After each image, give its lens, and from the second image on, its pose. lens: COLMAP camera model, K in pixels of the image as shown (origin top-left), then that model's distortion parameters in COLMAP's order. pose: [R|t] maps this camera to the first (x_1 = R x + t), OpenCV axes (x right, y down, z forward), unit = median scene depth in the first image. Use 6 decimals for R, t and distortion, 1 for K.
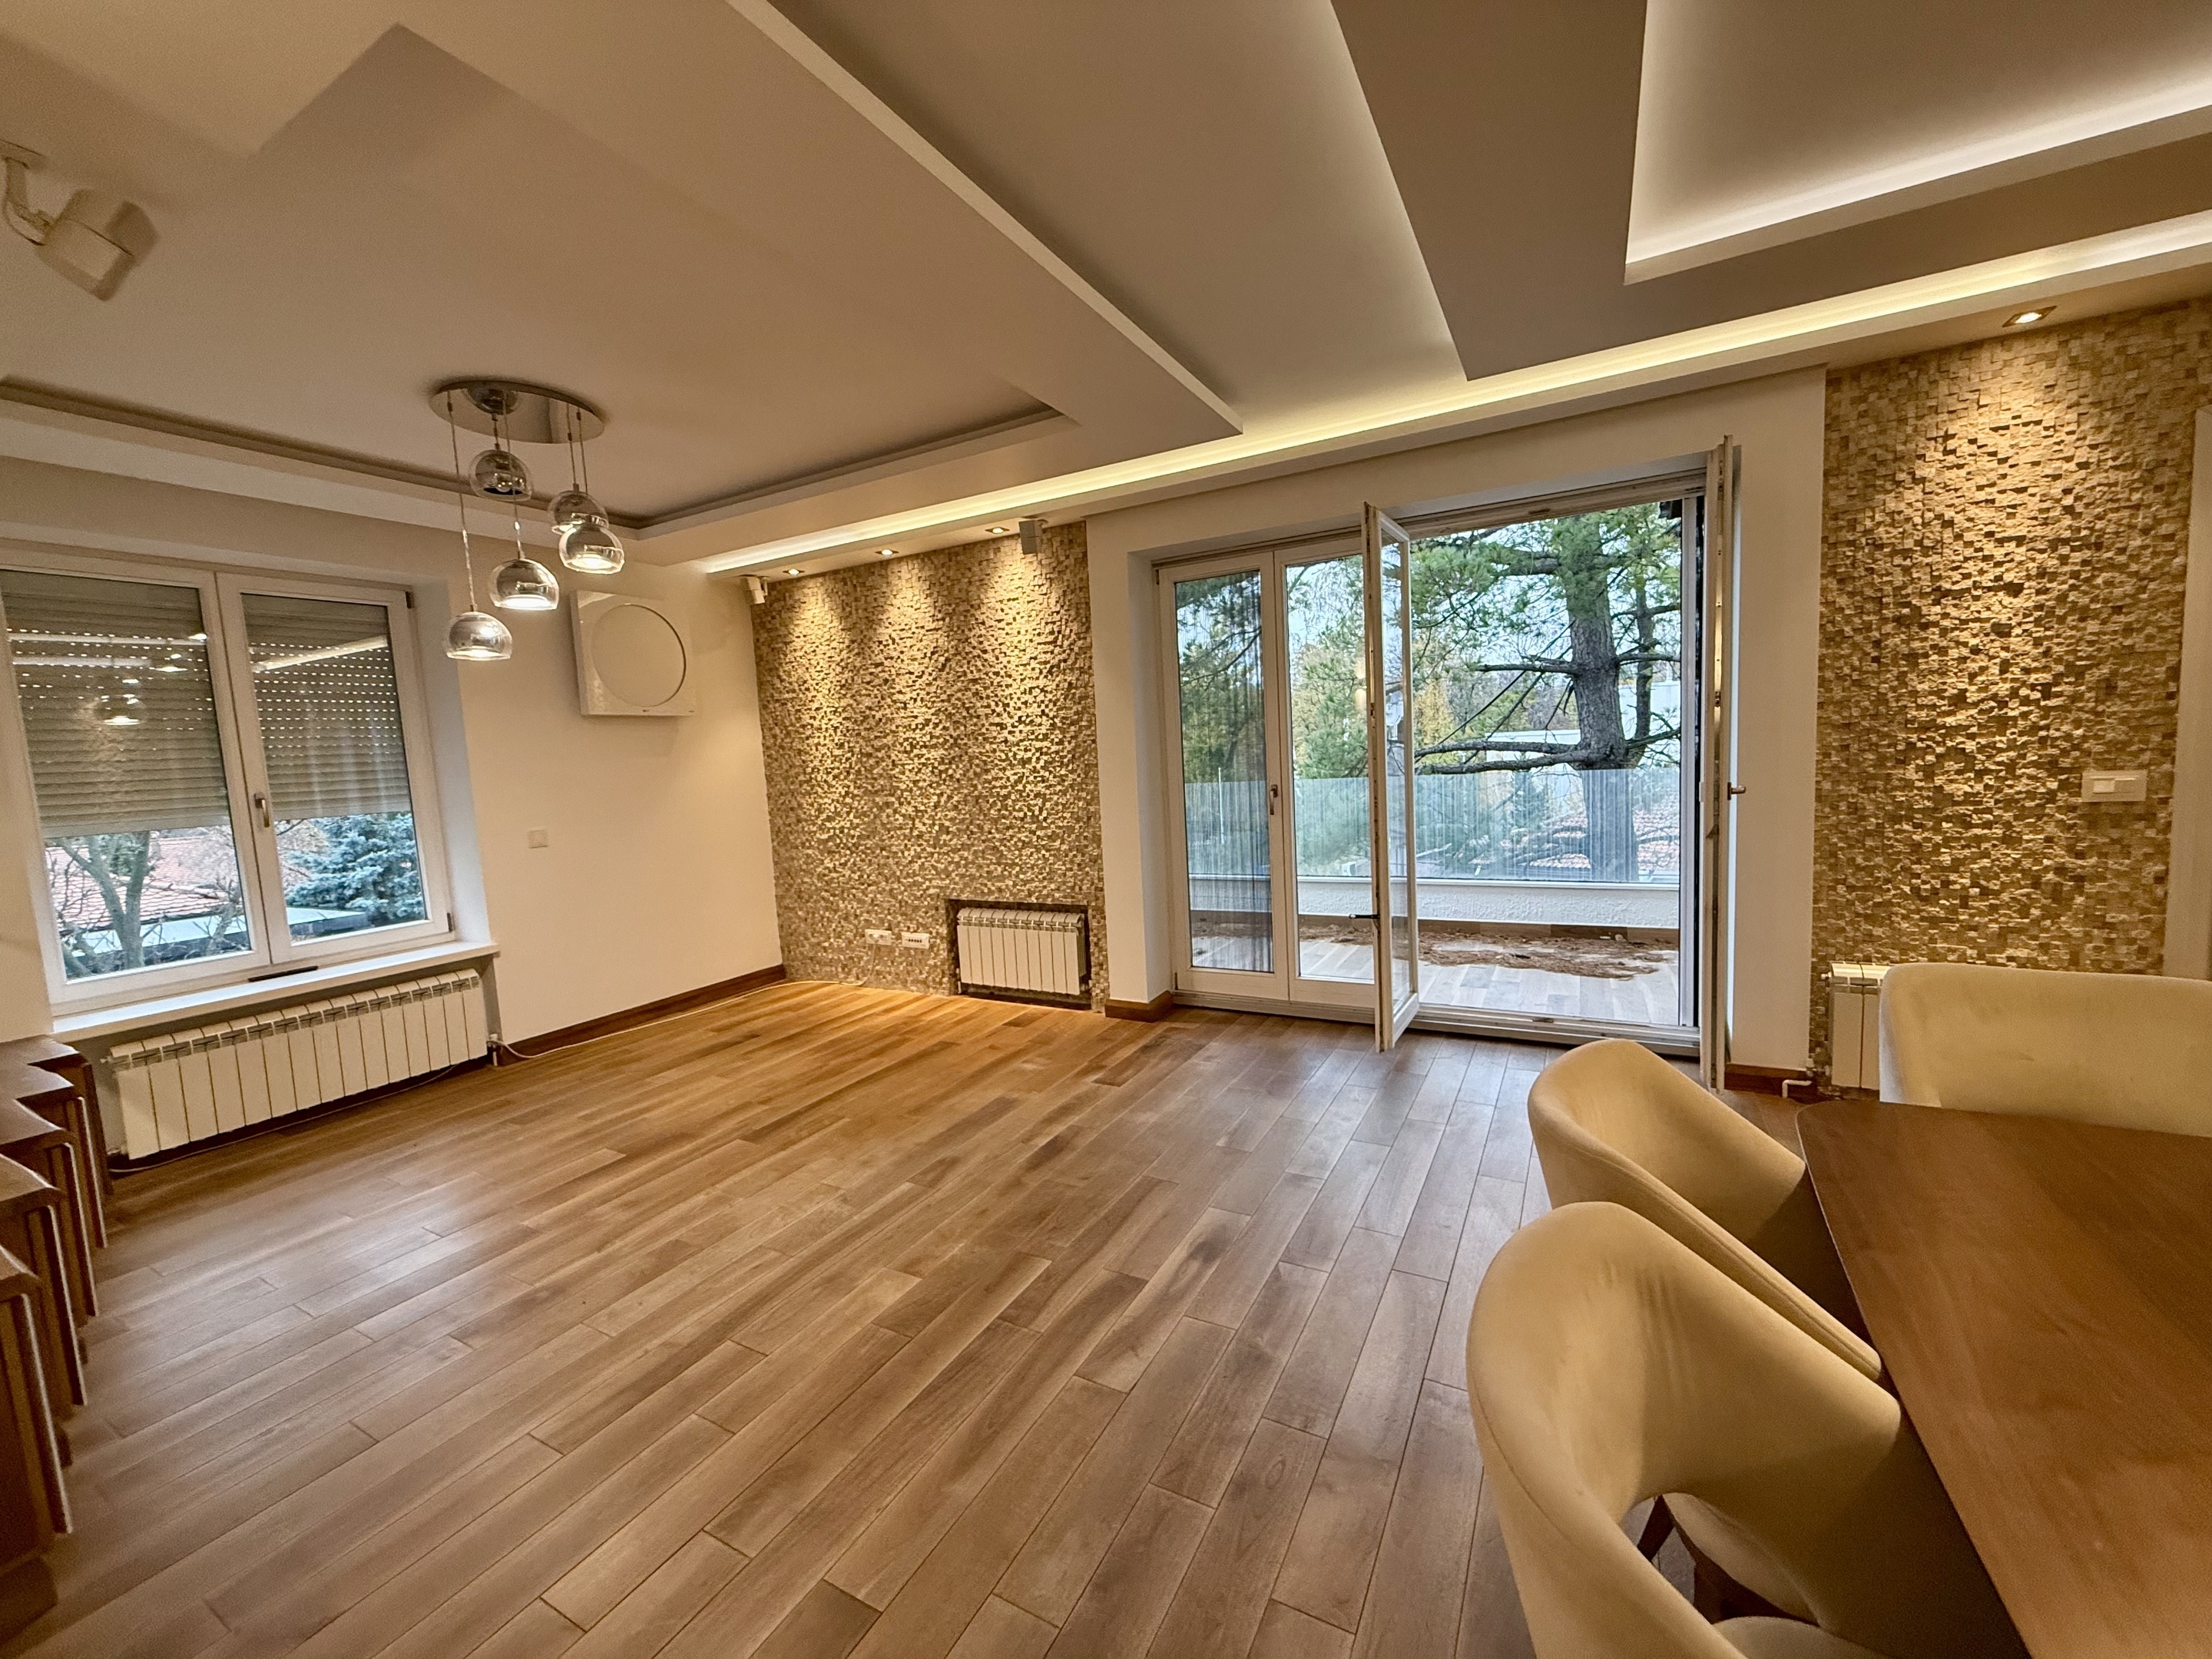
lens RADIAL K [[880.4, 0, 1103.3], [0, 880.4, 832.8], [0, 0, 1]] dist [-0.000487, 0.000164]
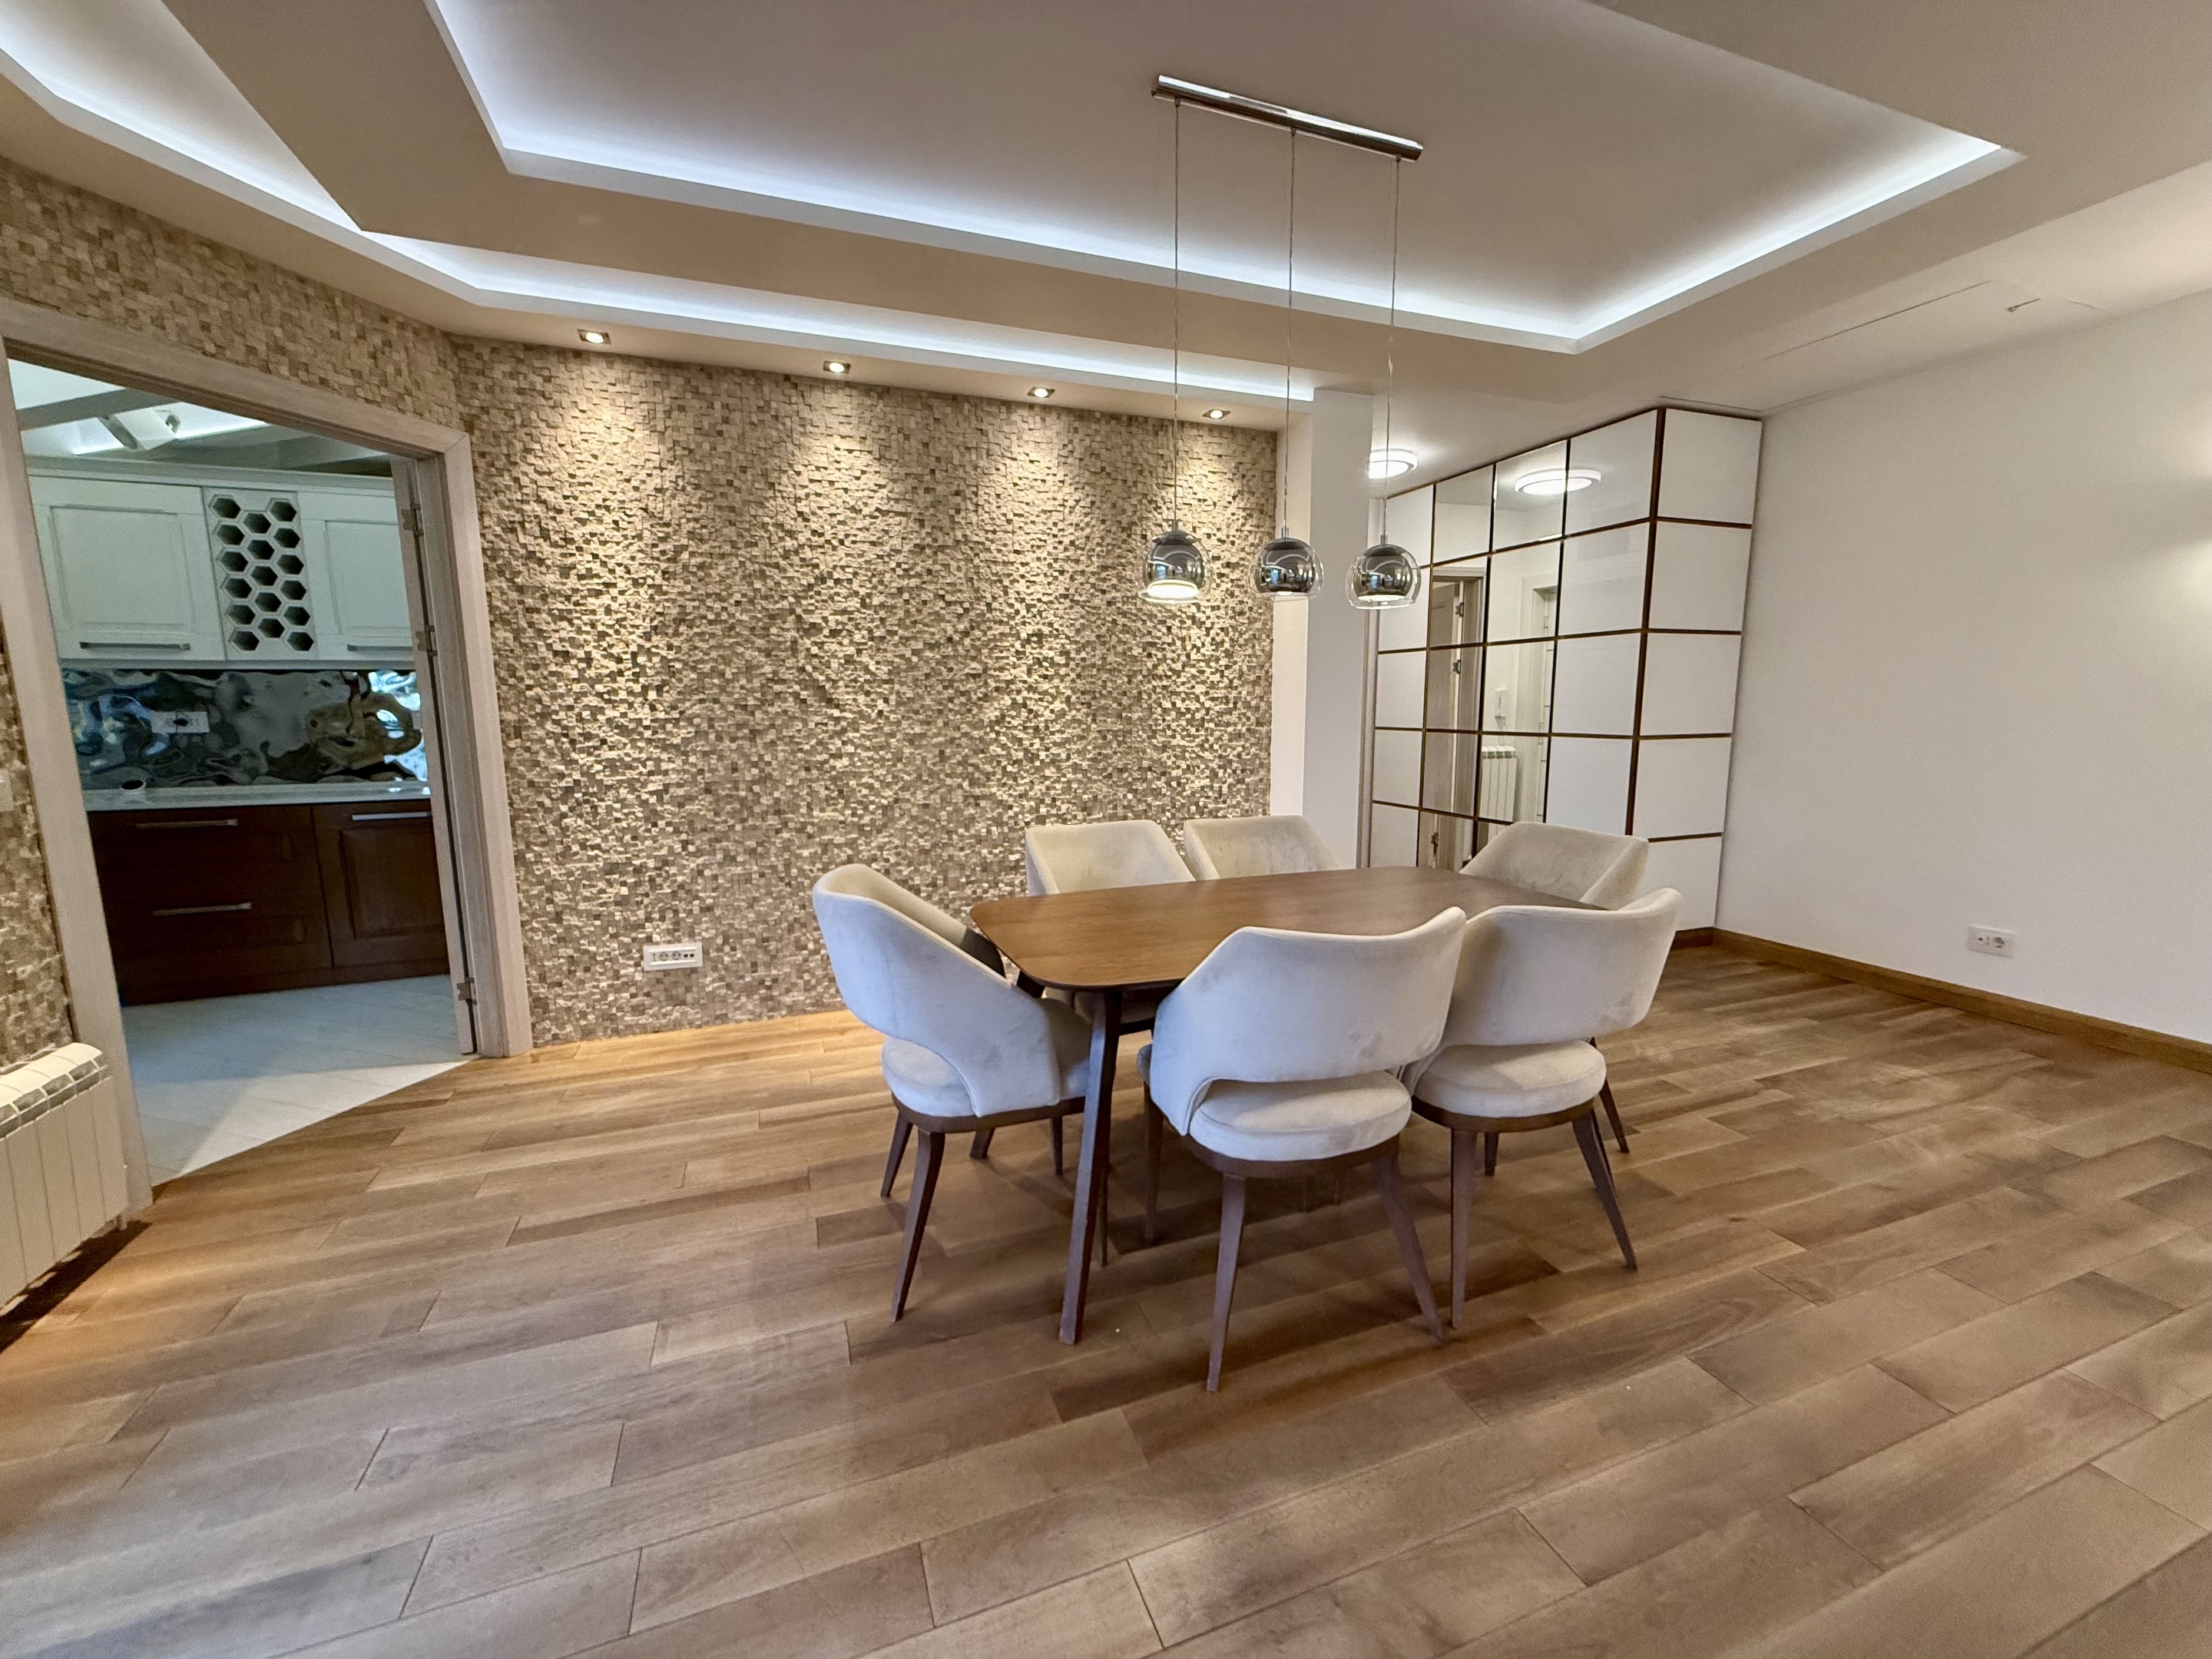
lens RADIAL K [[887.1, 0, 1106.0], [0, 887.1, 829.5], [0, 0, 1]] dist [0.001348, -0.000062]
pose [[-0.759560, -0.034061, 0.649544, -0.001353], [0.107311, 0.978381, 0.176792, -0.032581], [-0.641524, 0.203987, -0.739484, 0.579922]]
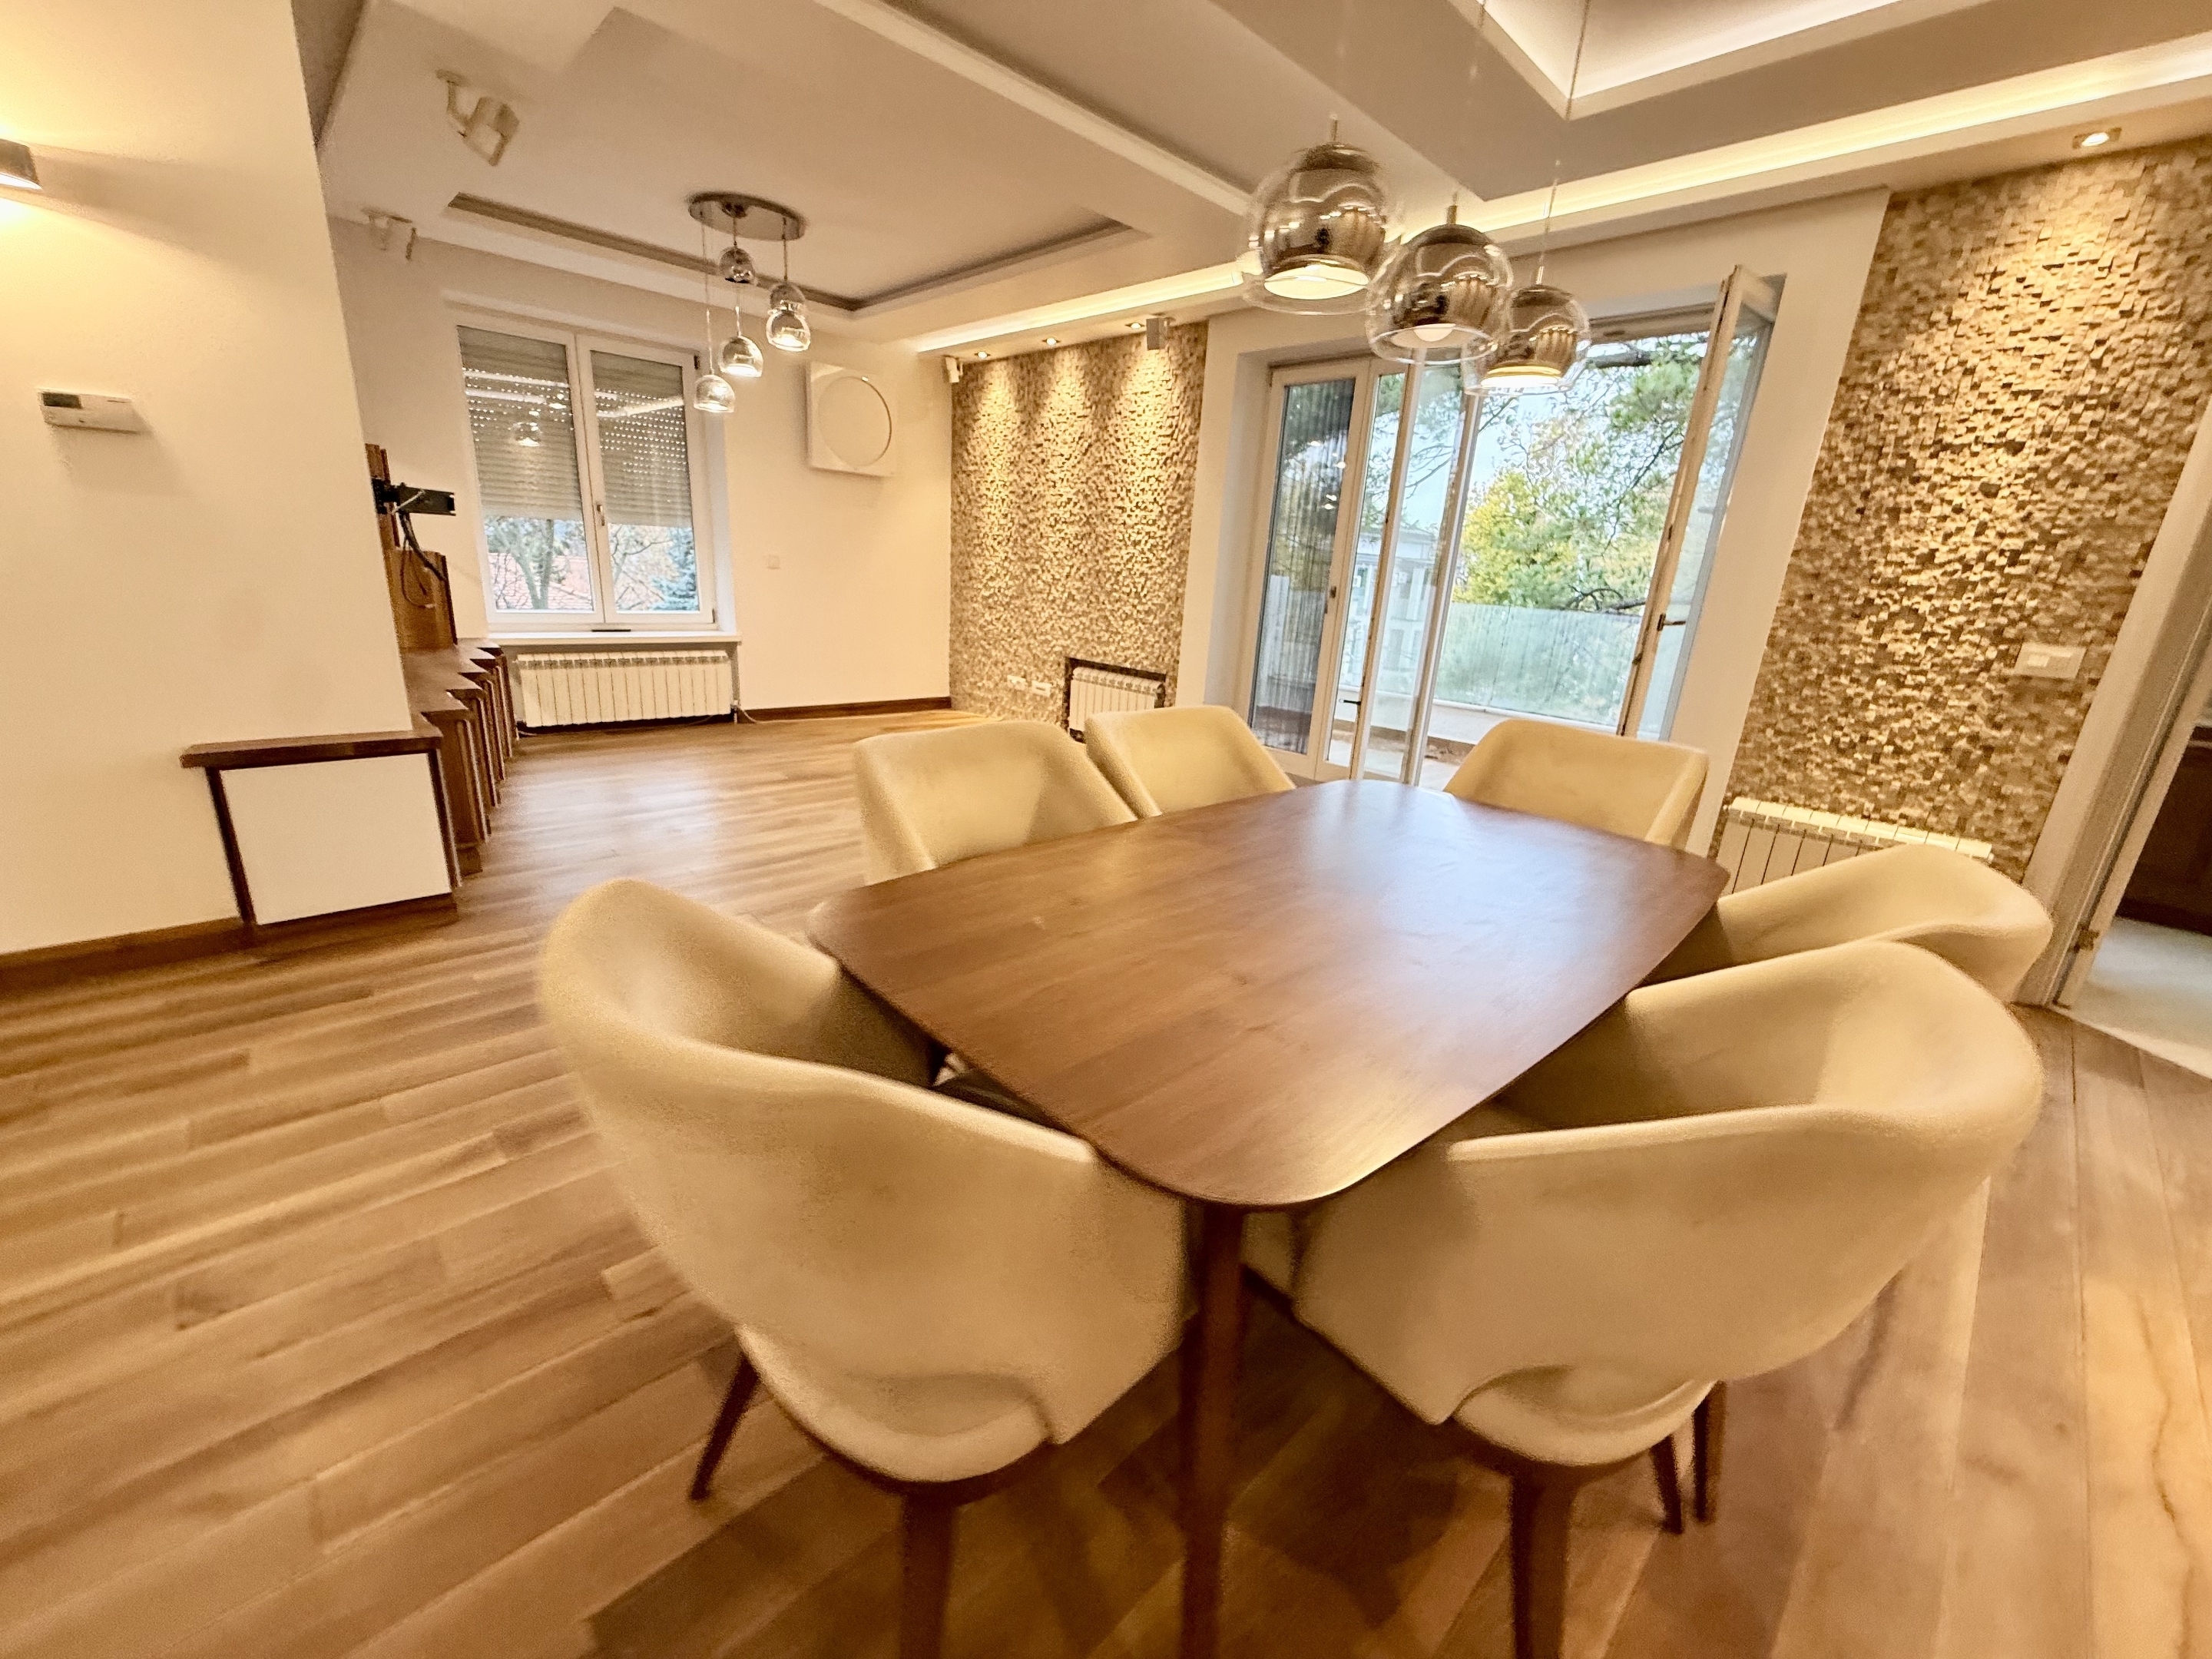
lens RADIAL K [[883.5, 0, 1102.9], [0, 883.5, 833.2], [0, 0, 1]] dist [-0.001239, 0.000217]
pose [[0.947400, 0.194076, -0.254497, 0.250534], [-0.138666, 0.965566, 0.220122, 0.039805], [0.288454, -0.173253, 0.941689, -0.185690]]
